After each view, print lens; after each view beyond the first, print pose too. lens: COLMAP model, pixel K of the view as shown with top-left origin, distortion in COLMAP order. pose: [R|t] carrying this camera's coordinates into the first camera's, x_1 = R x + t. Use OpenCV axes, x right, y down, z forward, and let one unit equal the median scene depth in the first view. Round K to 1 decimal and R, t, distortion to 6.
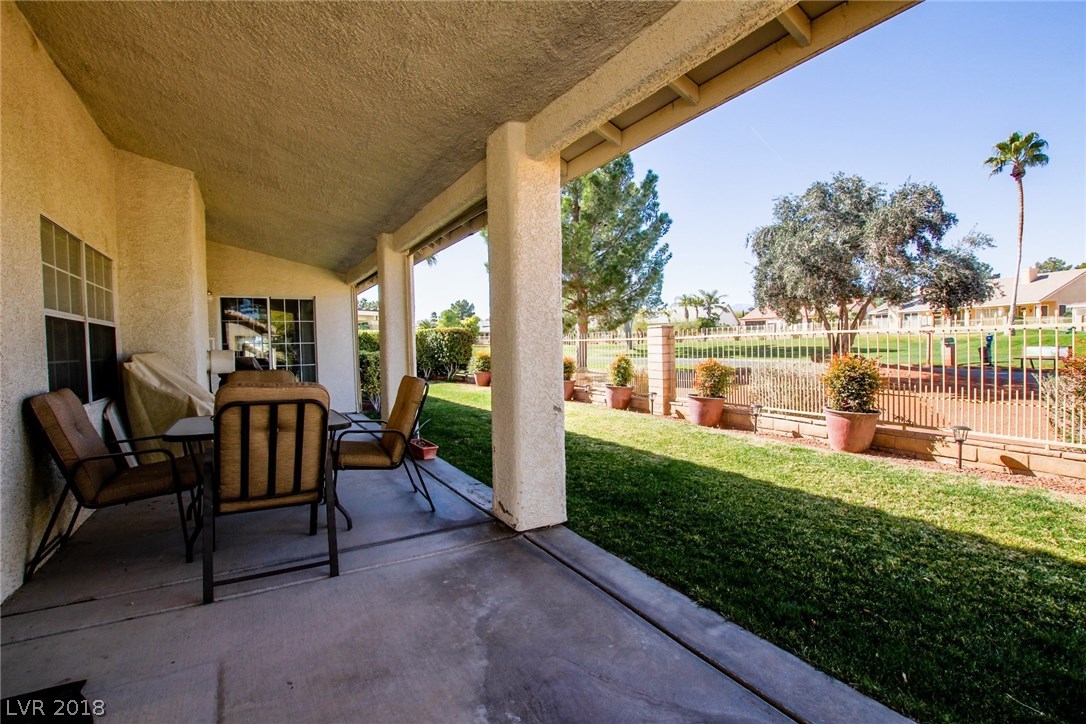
lens RADIAL K [[511.9, 0, 543.1], [0, 511.9, 360.7], [0, 0, 1]] dist [-0.030543, 0.005771]
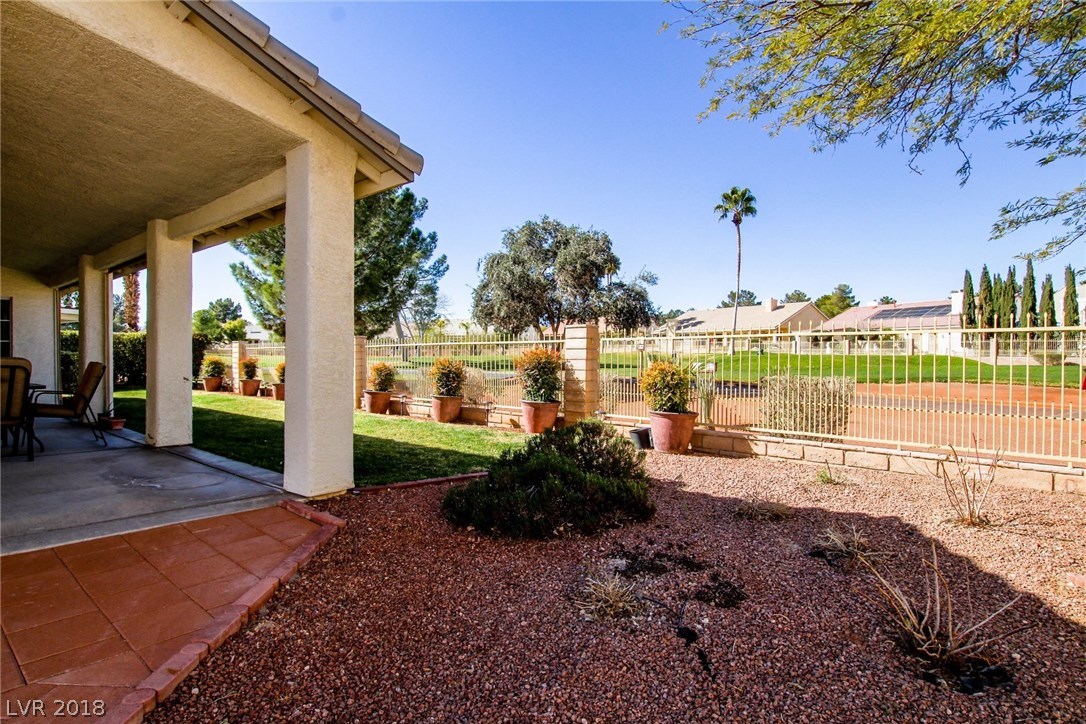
lens RADIAL K [[574.2, 0, 541.2], [0, 574.2, 358.2], [0, 0, 1]] dist [-0.026437, 0.002812]
pose [[0.939300, 0.021979, 0.342391, 0.197178], [-0.010918, 0.999355, -0.034199, 0.029929], [-0.342922, 0.028385, 0.938935, -0.495665]]
